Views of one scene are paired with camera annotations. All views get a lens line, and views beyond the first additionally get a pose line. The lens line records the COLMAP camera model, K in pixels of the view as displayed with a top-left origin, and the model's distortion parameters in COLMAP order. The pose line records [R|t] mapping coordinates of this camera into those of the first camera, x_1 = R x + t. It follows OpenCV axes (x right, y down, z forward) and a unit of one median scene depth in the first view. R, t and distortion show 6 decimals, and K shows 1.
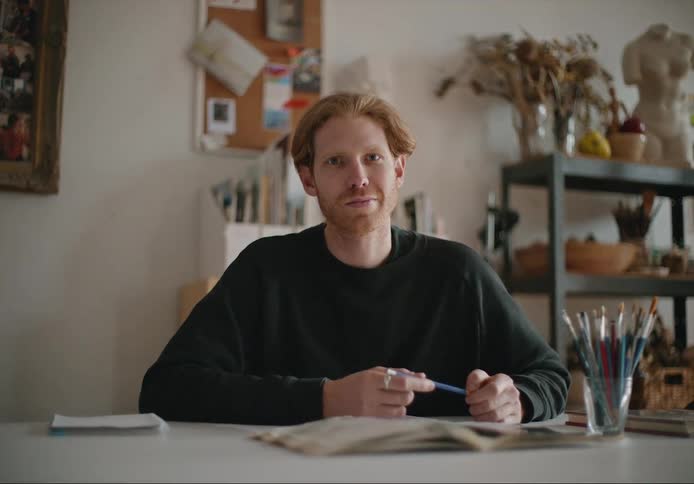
lens RADIAL K [[1018.5, 0, 347.0], [0, 1018.5, 242.0], [0, 0, 1]] dist [-0.149946, 0.079568]
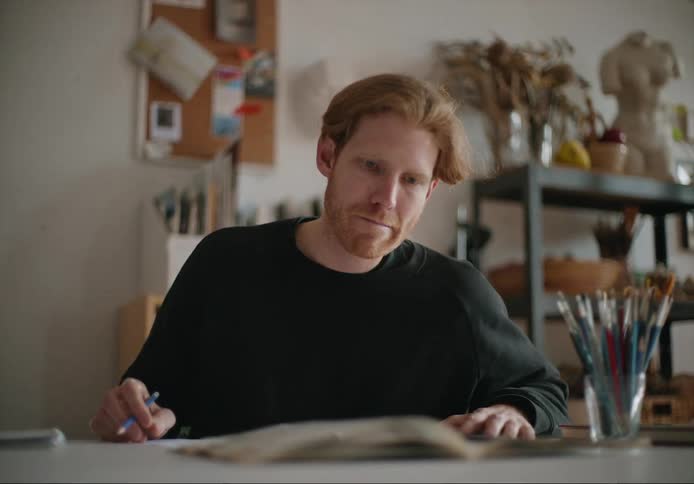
lens RADIAL K [[1018.5, 0, 347.0], [0, 1018.5, 242.0], [0, 0, 1]] dist [-0.149946, 0.079568]
pose [[0.999411, -0.003043, 0.034195, 0.007203], [0.004862, 0.998571, -0.053223, 0.031857], [-0.033984, 0.053358, 0.997997, 0.088352]]
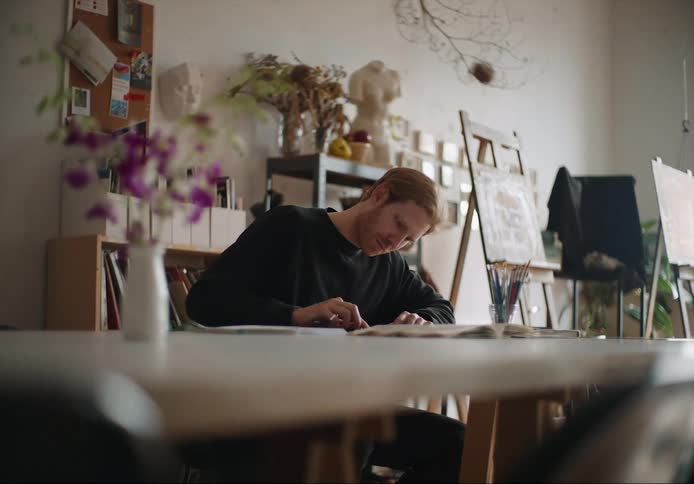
lens RADIAL K [[1018.5, 0, 347.0], [0, 1018.5, 242.0], [0, 0, 1]] dist [-0.149946, 0.079568]
pose [[0.880696, 0.043784, 0.471654, -0.386732], [-0.058737, 0.998128, 0.017020, 0.003181], [-0.470026, -0.042693, 0.881619, -0.203392]]
